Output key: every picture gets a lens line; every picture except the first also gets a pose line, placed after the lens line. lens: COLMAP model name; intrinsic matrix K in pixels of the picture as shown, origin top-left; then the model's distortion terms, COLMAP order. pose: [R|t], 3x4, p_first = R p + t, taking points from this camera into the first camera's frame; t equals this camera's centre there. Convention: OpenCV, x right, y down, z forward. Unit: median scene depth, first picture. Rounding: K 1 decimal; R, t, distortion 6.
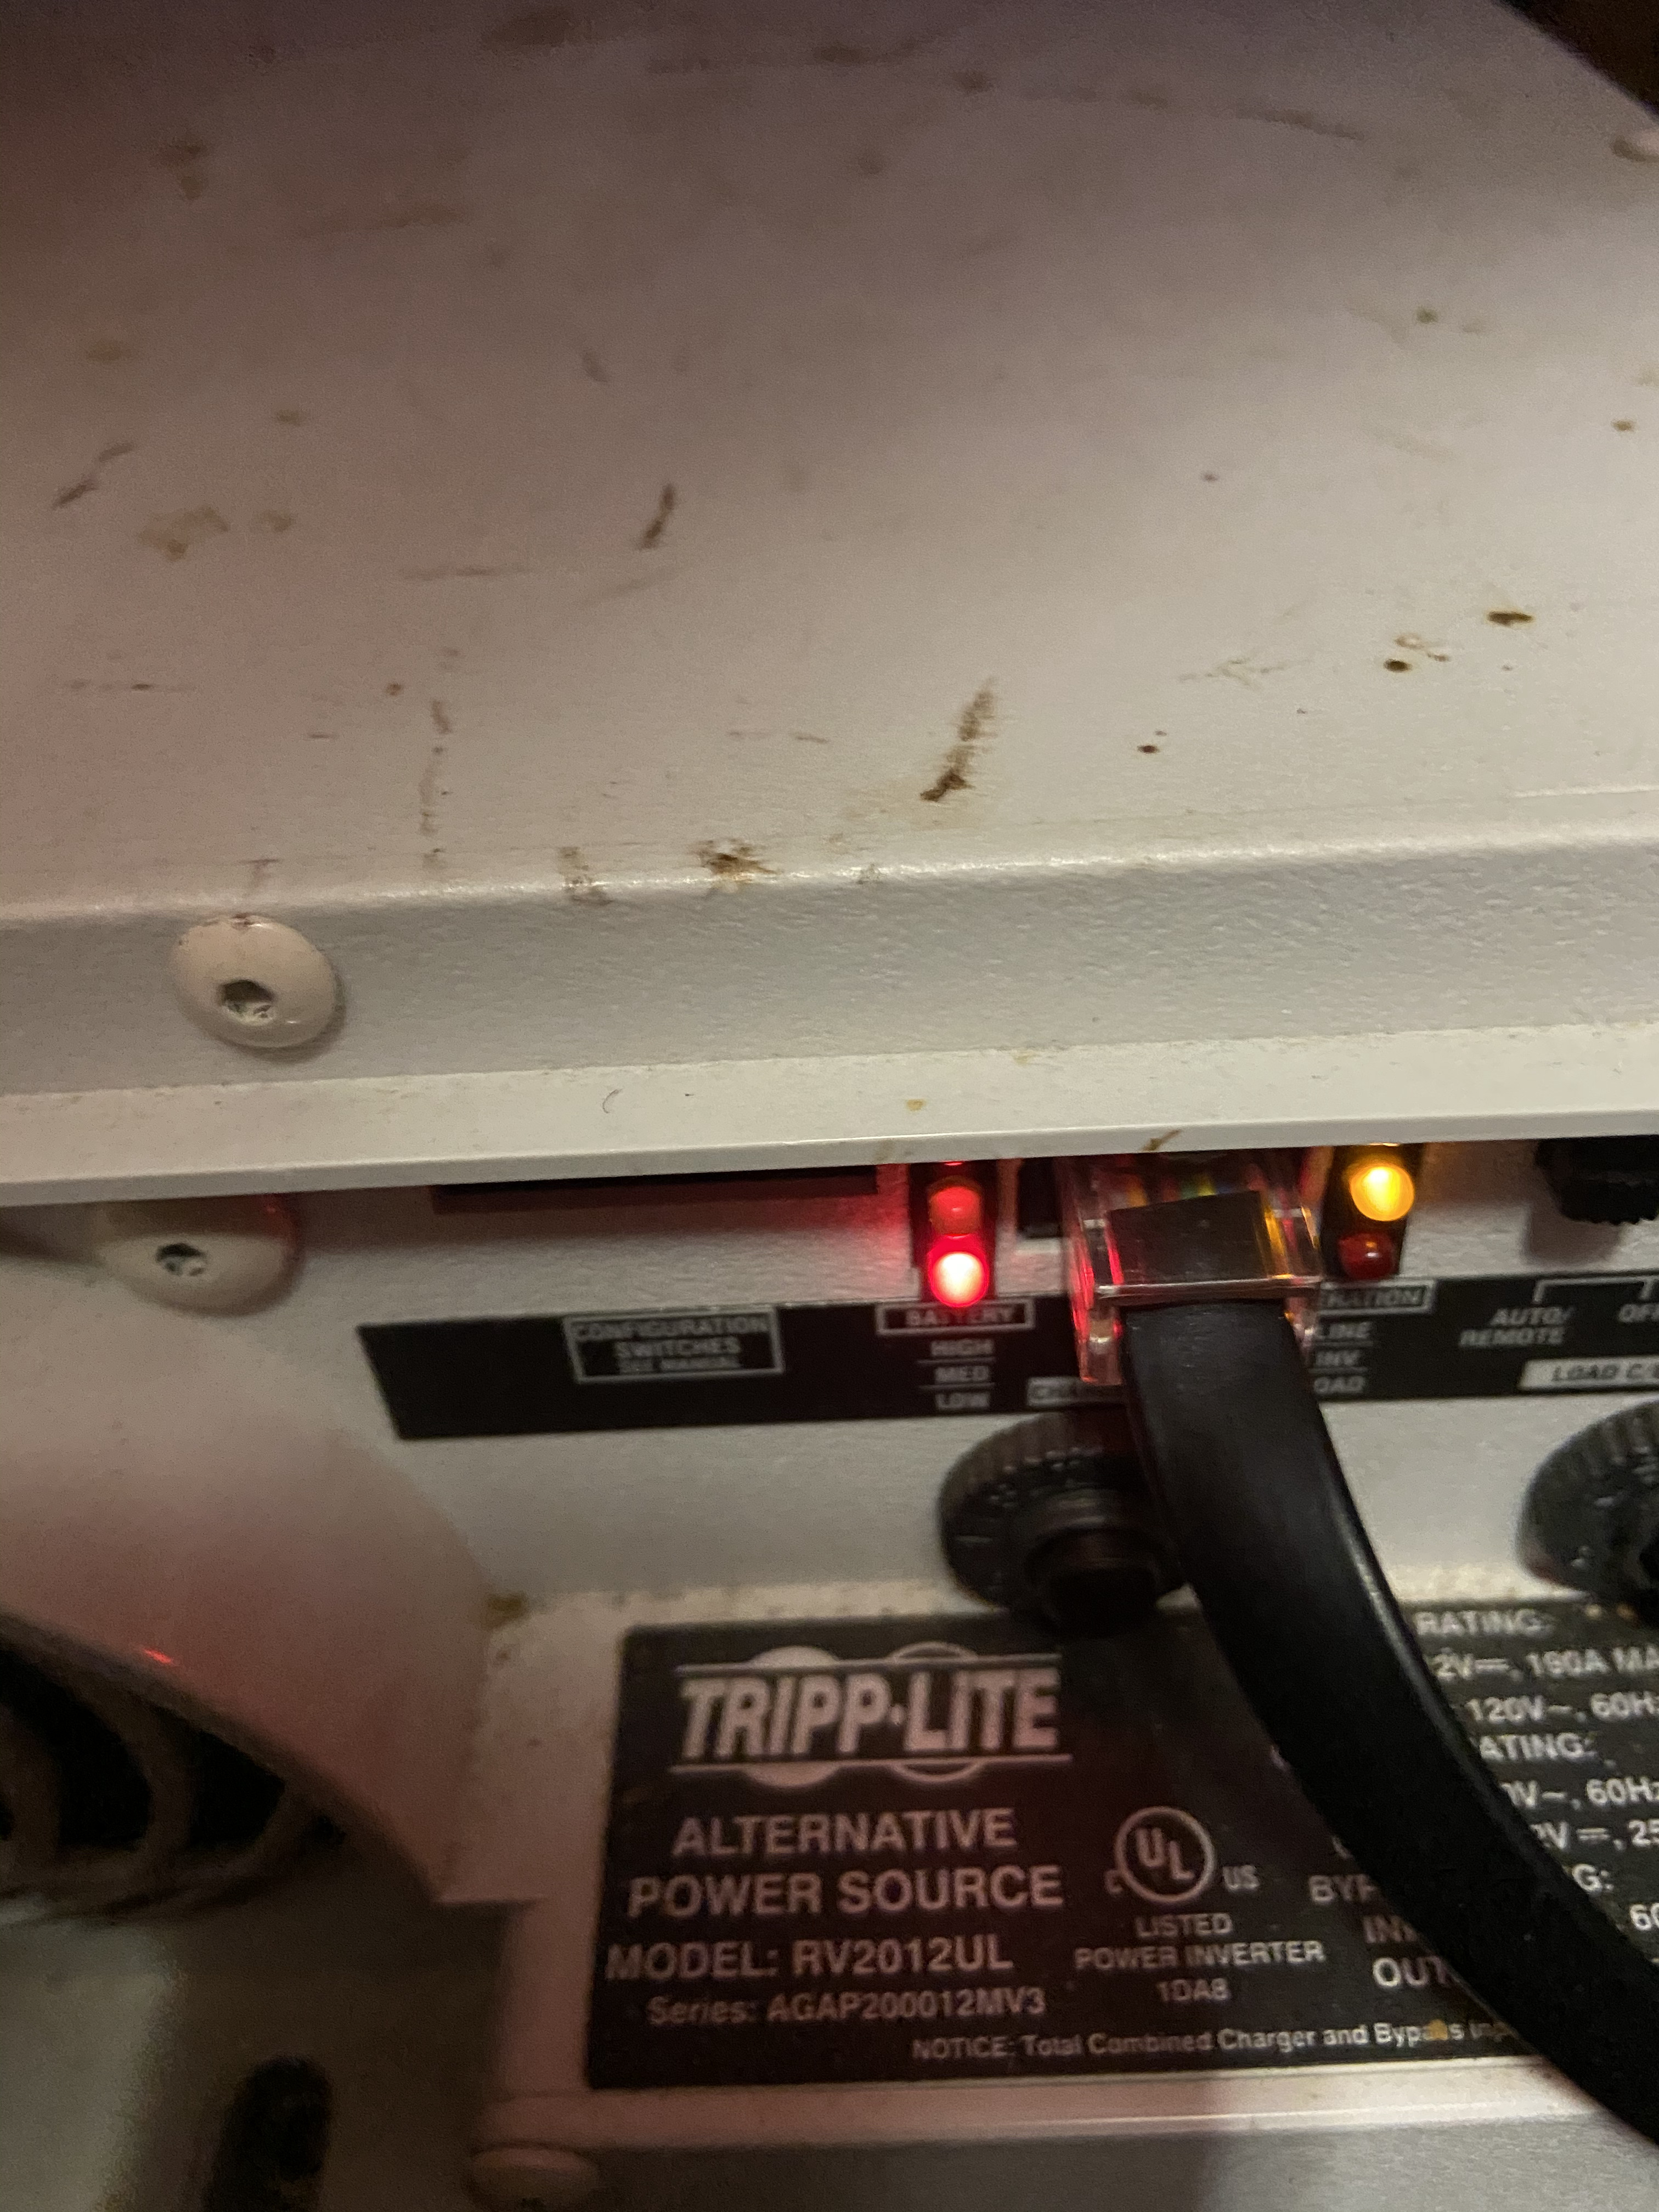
lens RADIAL K [[1691.6, 0, 811.1], [0, 1691.6, 1040.1], [0, 0, 1]] dist [0.027732, -0.018686]
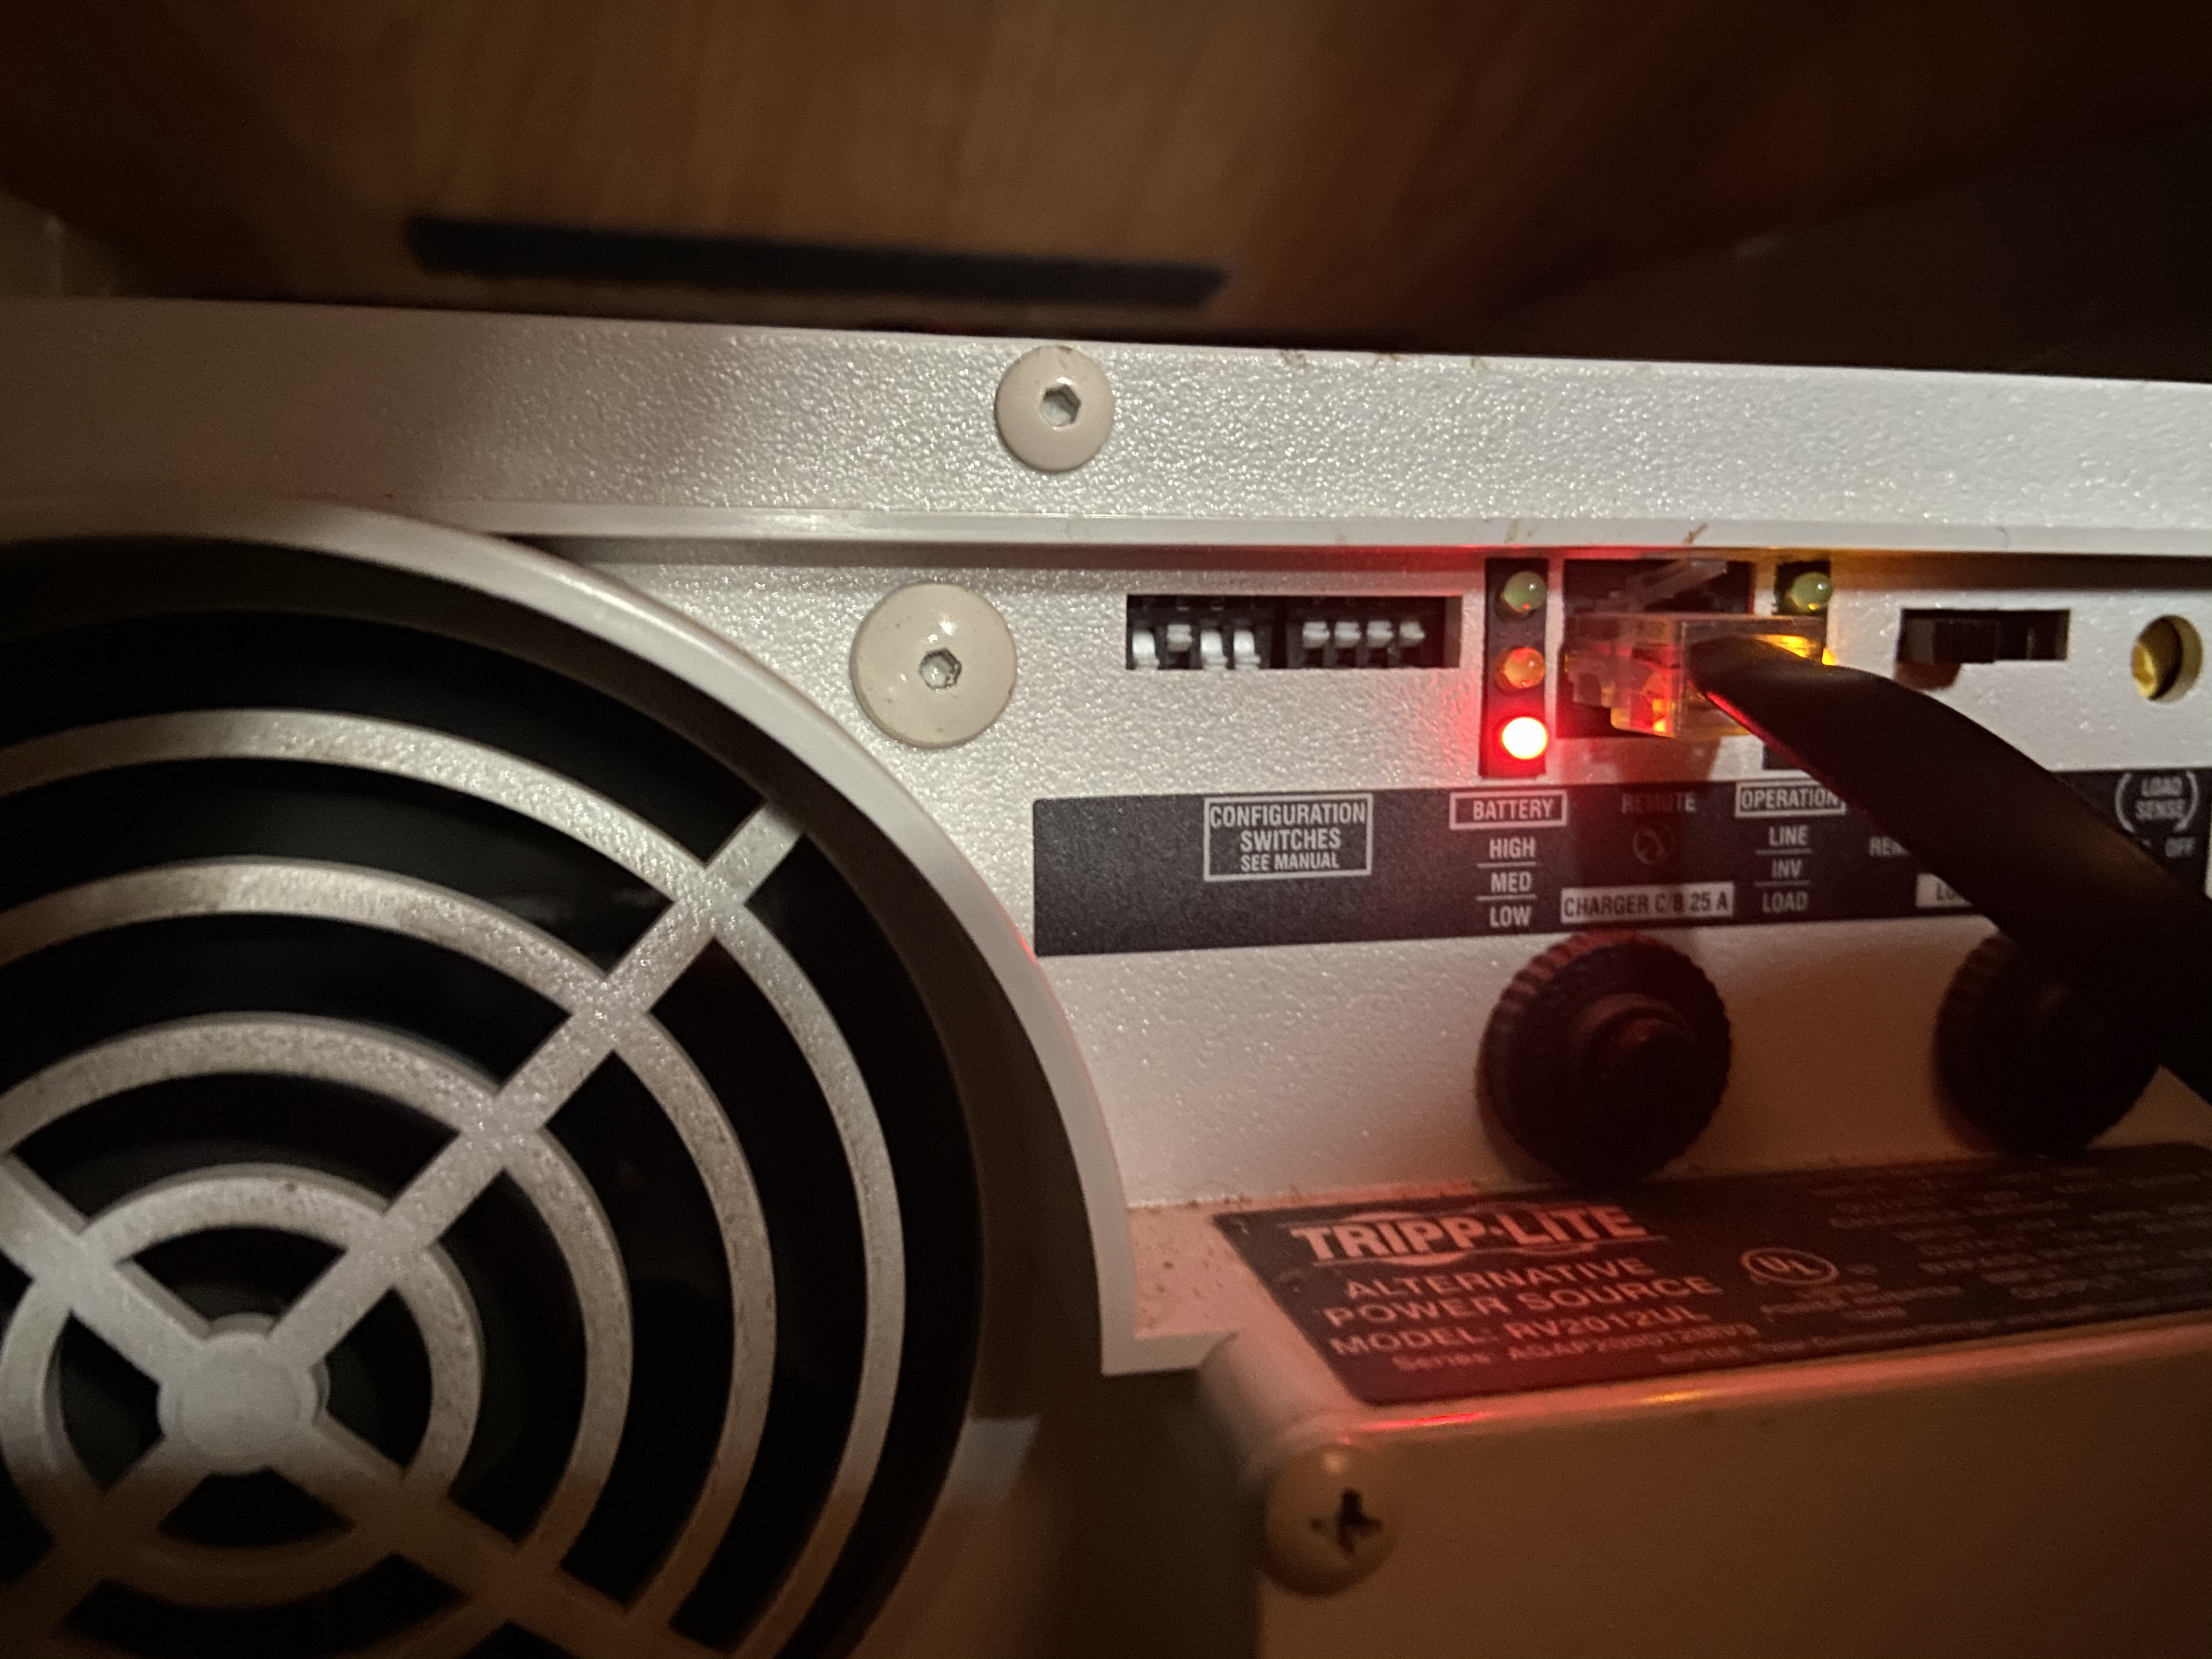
lens RADIAL K [[1691.6, 0, 1038.9], [0, 1691.6, 851.6], [0, 0, 1]] dist [0.027732, -0.018686]
pose [[0.975203, 0.039005, 0.217848, -0.506888], [0.085782, 0.840775, -0.534545, 0.804018], [-0.204012, 0.539978, 0.816580, 0.076519]]
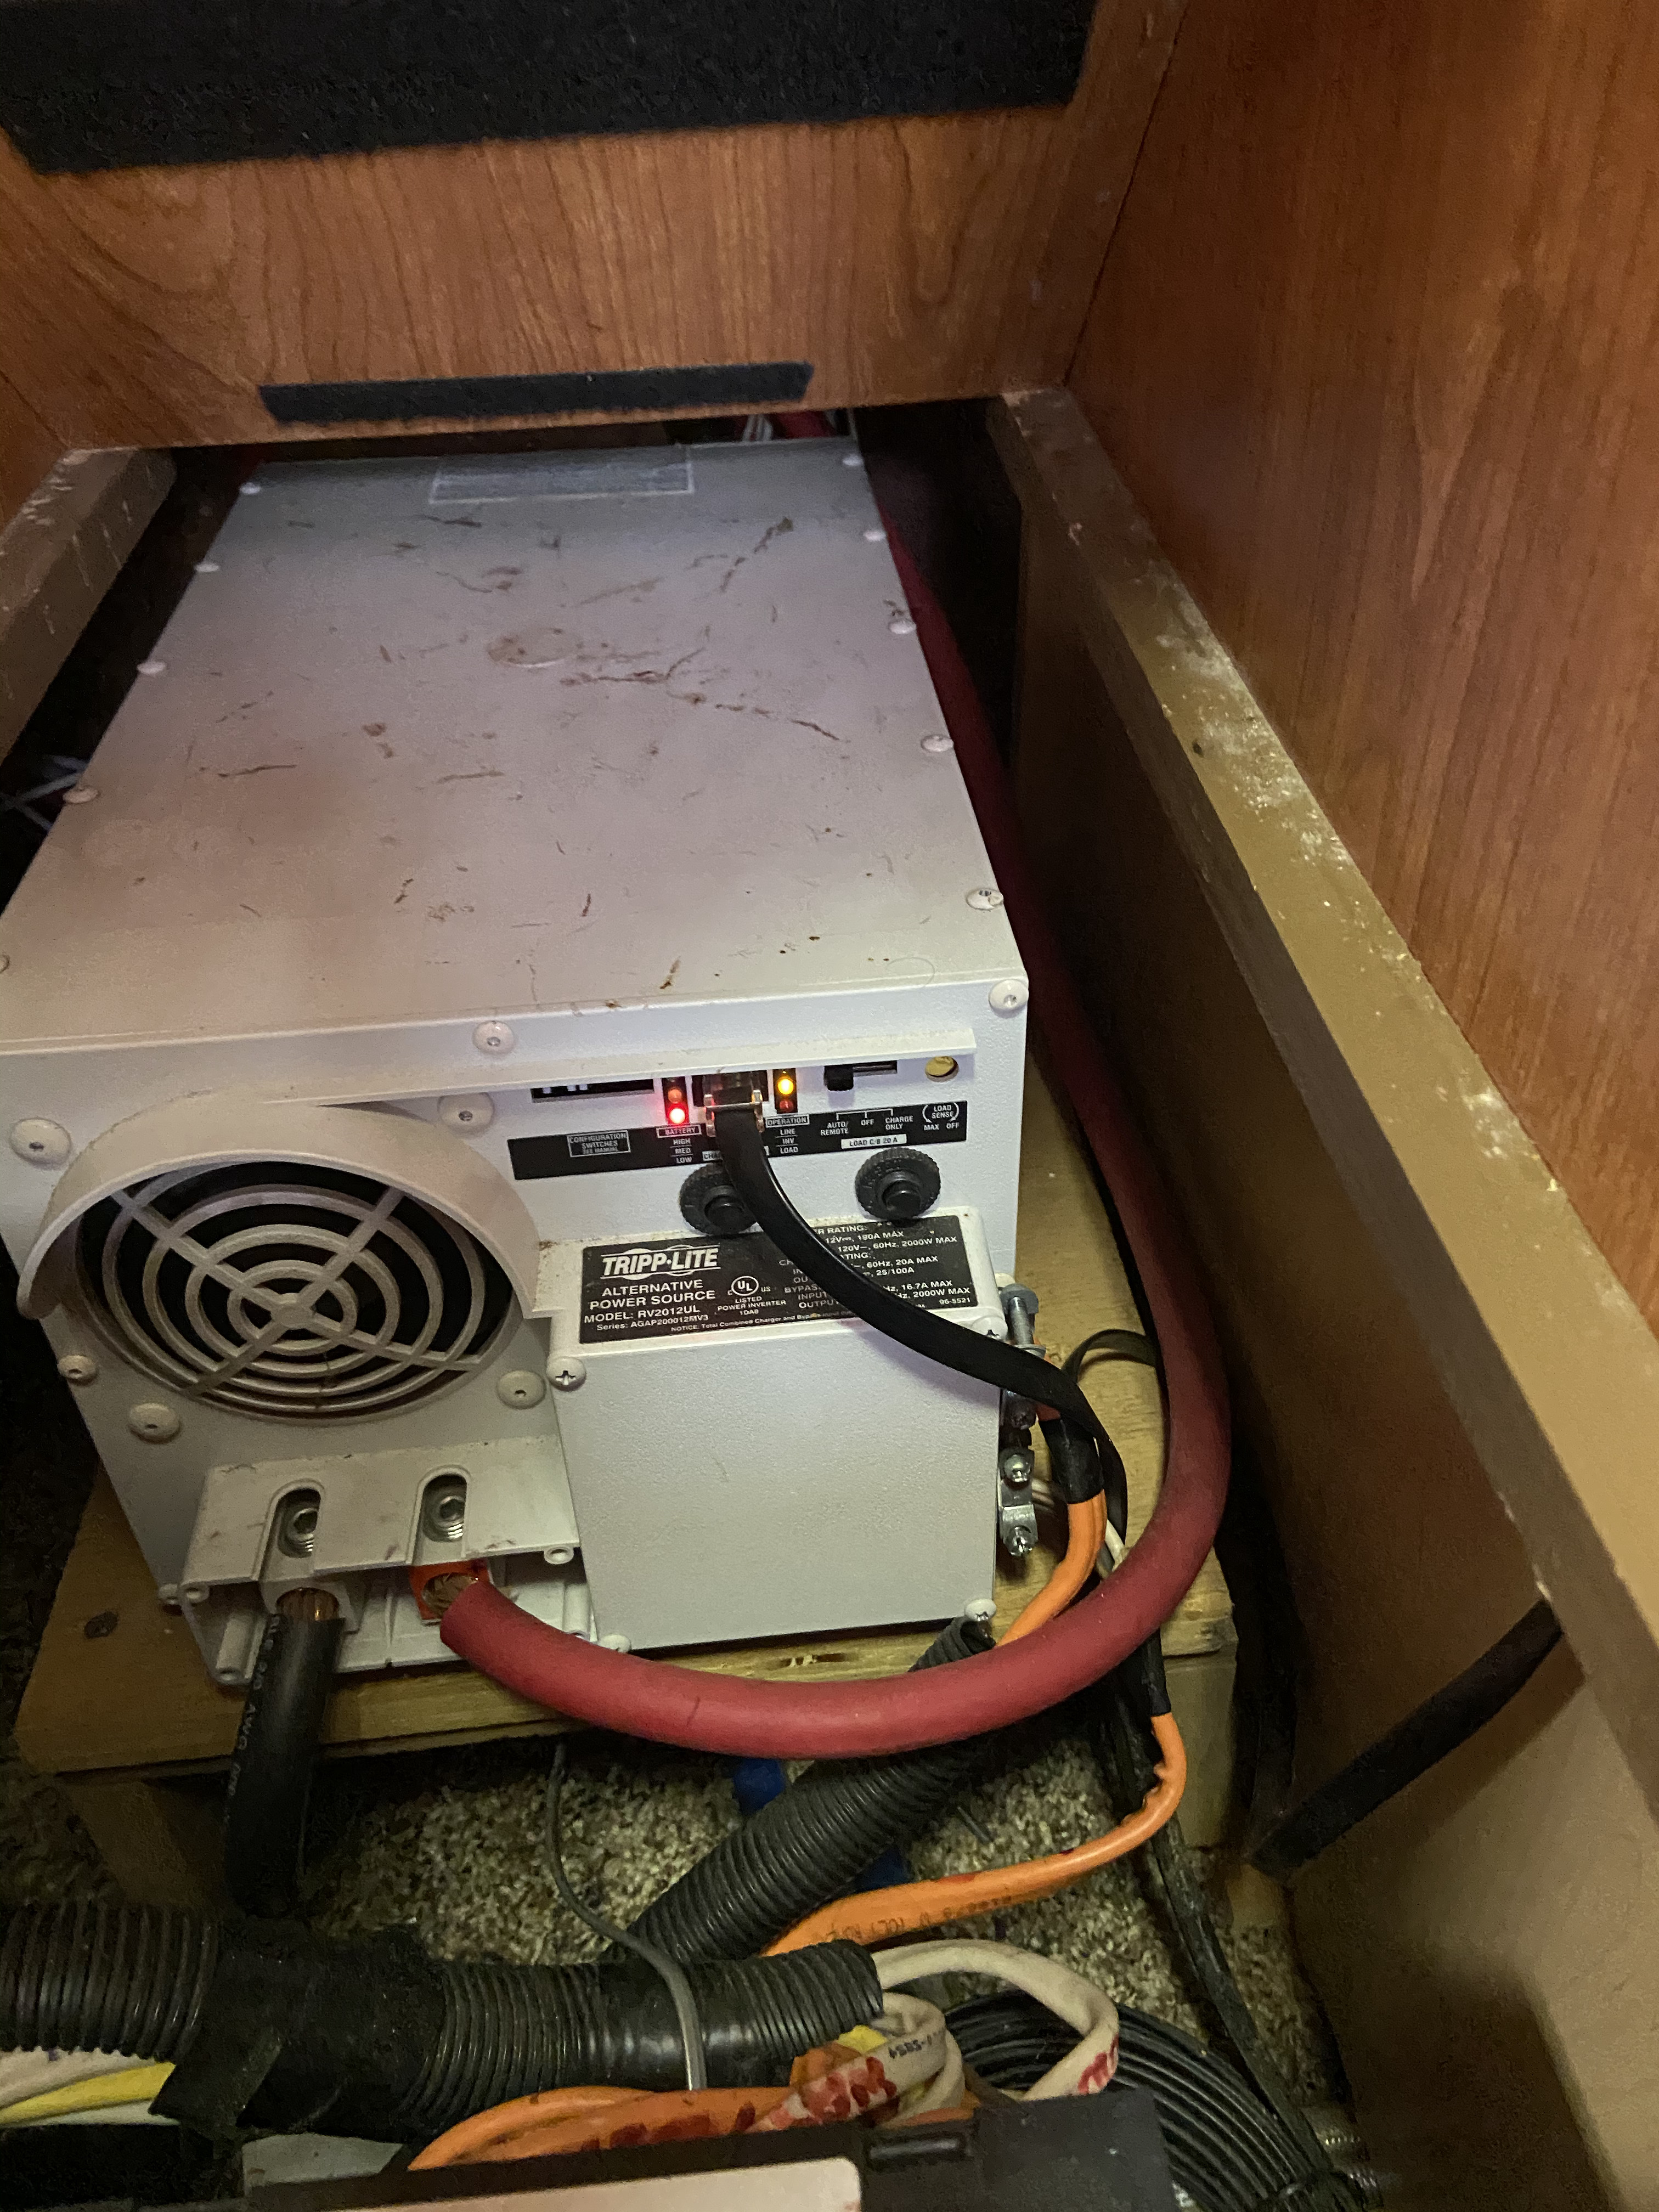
lens RADIAL K [[1691.6, 0, 839.8], [0, 1691.6, 1106.7], [0, 0, 1]] dist [0.027732, -0.018686]
pose [[0.994503, -0.029558, 0.100453, 0.064705], [0.033147, 0.998863, -0.034257, 0.240476], [-0.099326, 0.037398, 0.994352, -2.509929]]
